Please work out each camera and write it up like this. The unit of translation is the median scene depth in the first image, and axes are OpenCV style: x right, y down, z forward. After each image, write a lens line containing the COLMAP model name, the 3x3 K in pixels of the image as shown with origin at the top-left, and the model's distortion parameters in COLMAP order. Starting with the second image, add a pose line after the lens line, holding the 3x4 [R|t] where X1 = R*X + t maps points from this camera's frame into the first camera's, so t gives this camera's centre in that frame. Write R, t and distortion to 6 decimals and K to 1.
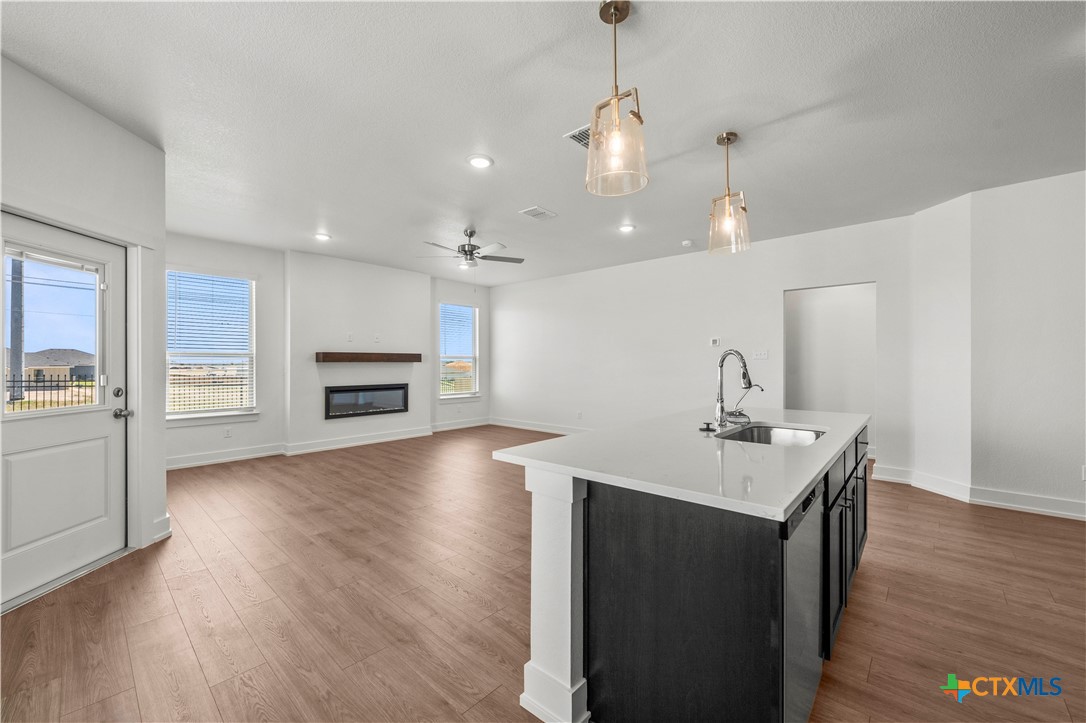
lens RADIAL K [[426.6, 0, 546.4], [0, 426.6, 364.8], [0, 0, 1]] dist [-0.001502, 0.000249]
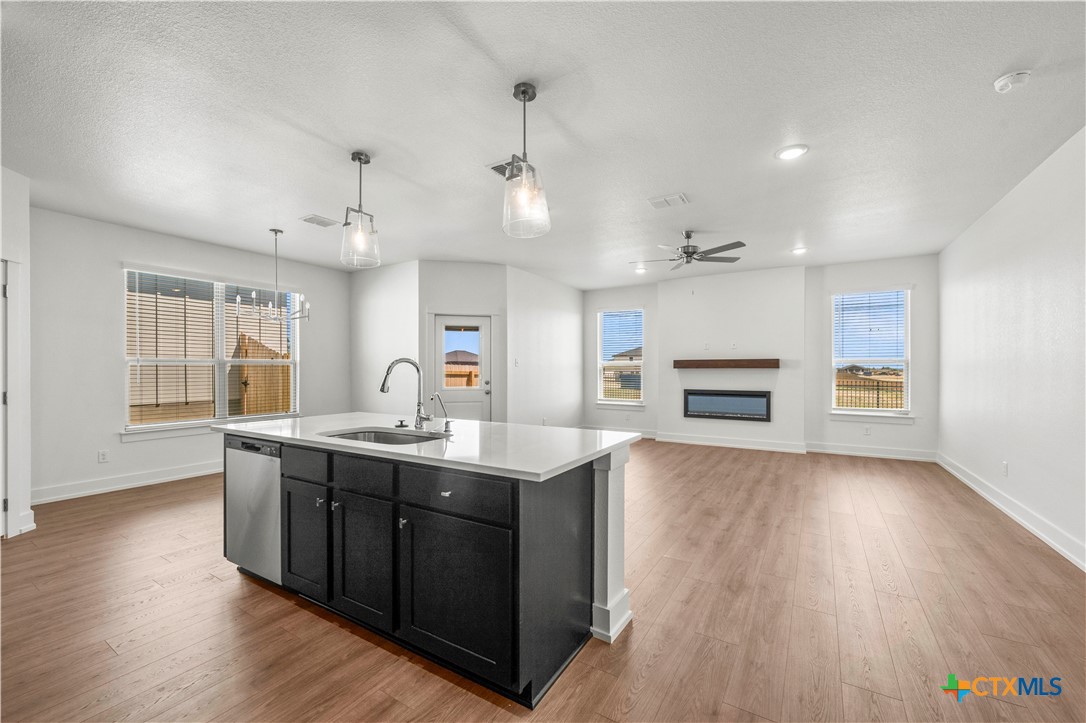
lens RADIAL K [[426.6, 0, 557.2], [0, 426.6, 372.0], [0, 0, 1]] dist [-0.001502, 0.000249]
pose [[0.192398, 0.007030, -0.981292, 0.580575], [-0.004183, 0.999971, 0.006343, -0.002879], [0.981308, 0.002885, 0.192422, 0.430597]]
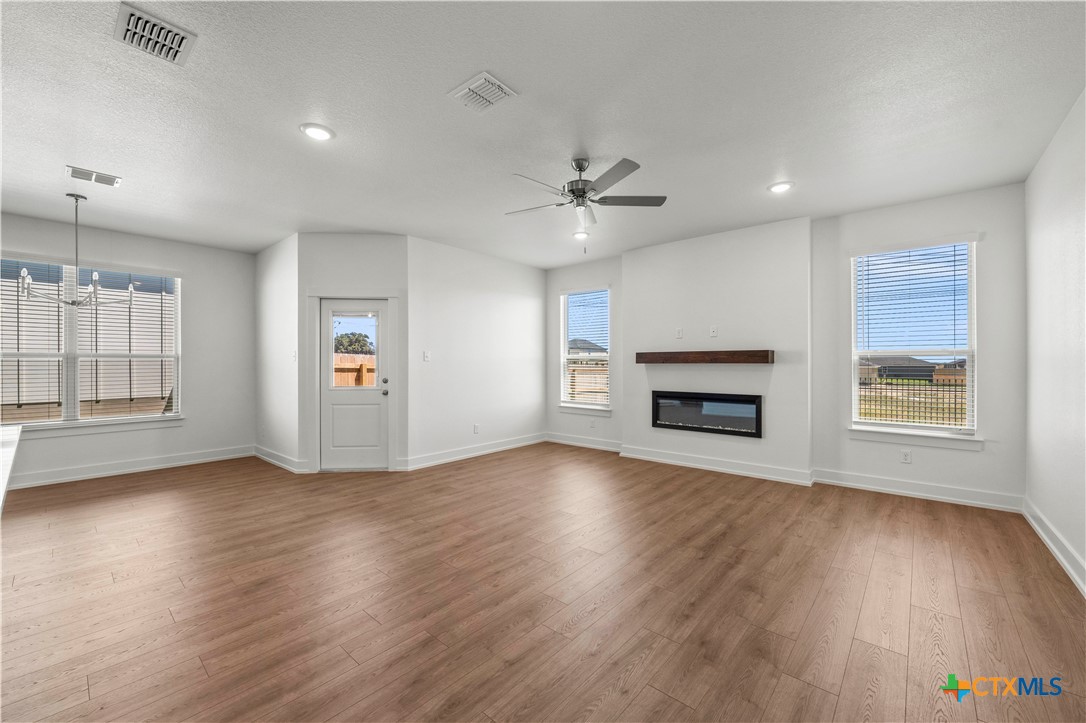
lens RADIAL K [[426.6, 0, 554.2], [0, 426.6, 365.5], [0, 0, 1]] dist [-0.001502, 0.000249]
pose [[0.034862, 0.004283, -0.999383, 0.383941], [-0.004880, 0.999980, 0.004115, -0.005111], [0.999380, 0.004733, 0.034882, 0.767477]]
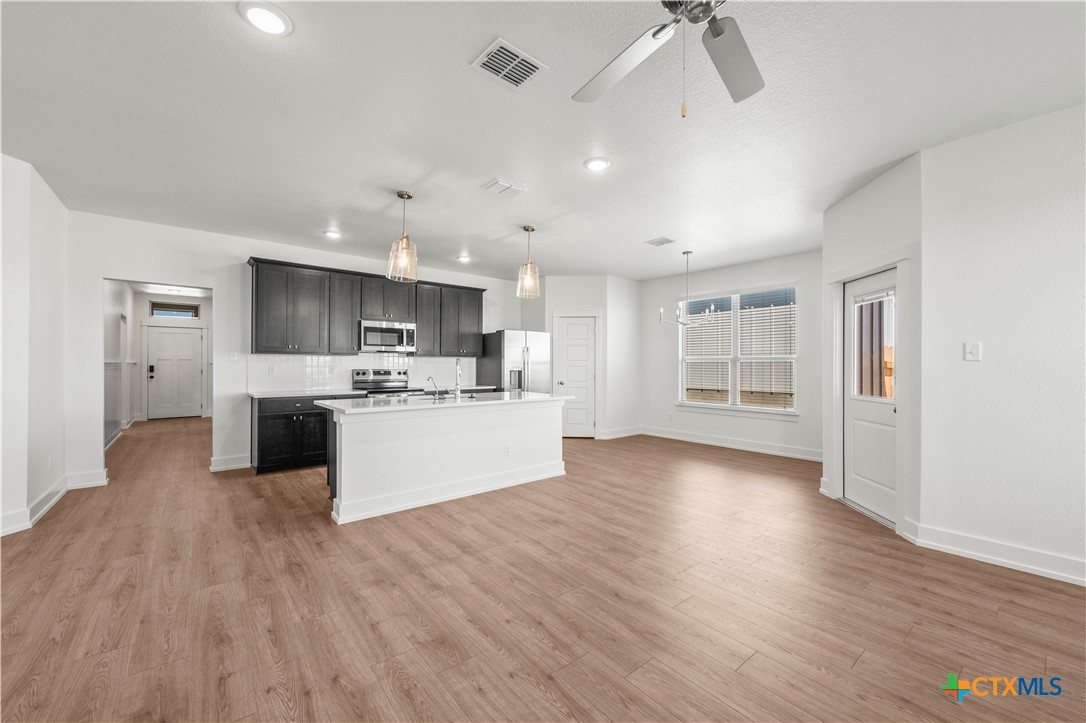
lens RADIAL K [[426.6, 0, 543.4], [0, 426.6, 358.2], [0, 0, 1]] dist [-0.001502, 0.000249]
pose [[-0.989399, -0.001301, 0.145216, -0.093810], [-0.002495, 0.999965, -0.008042, -0.006953], [-0.145201, -0.008319, -0.989367, 1.066300]]
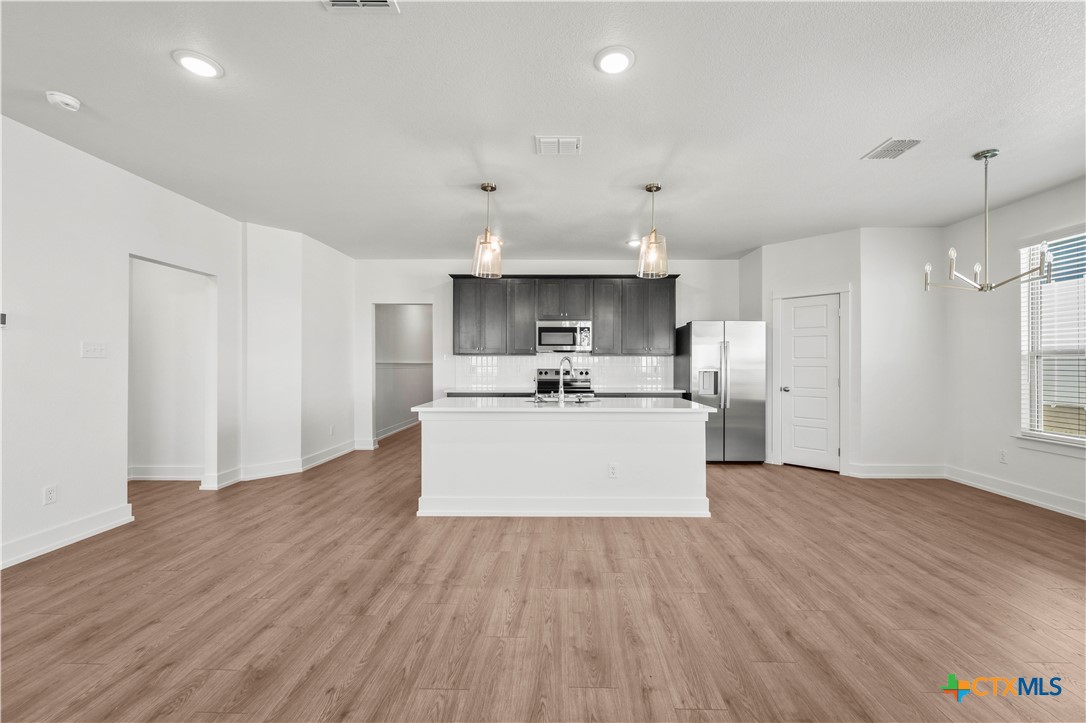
lens RADIAL K [[426.6, 0, 558.6], [0, 426.6, 361.4], [0, 0, 1]] dist [-0.001502, 0.000249]
pose [[-0.658619, 0.001912, 0.752475, -0.317459], [0.004474, 0.999989, 0.001375, -0.007025], [-0.752464, 0.004272, -0.658620, 0.796565]]
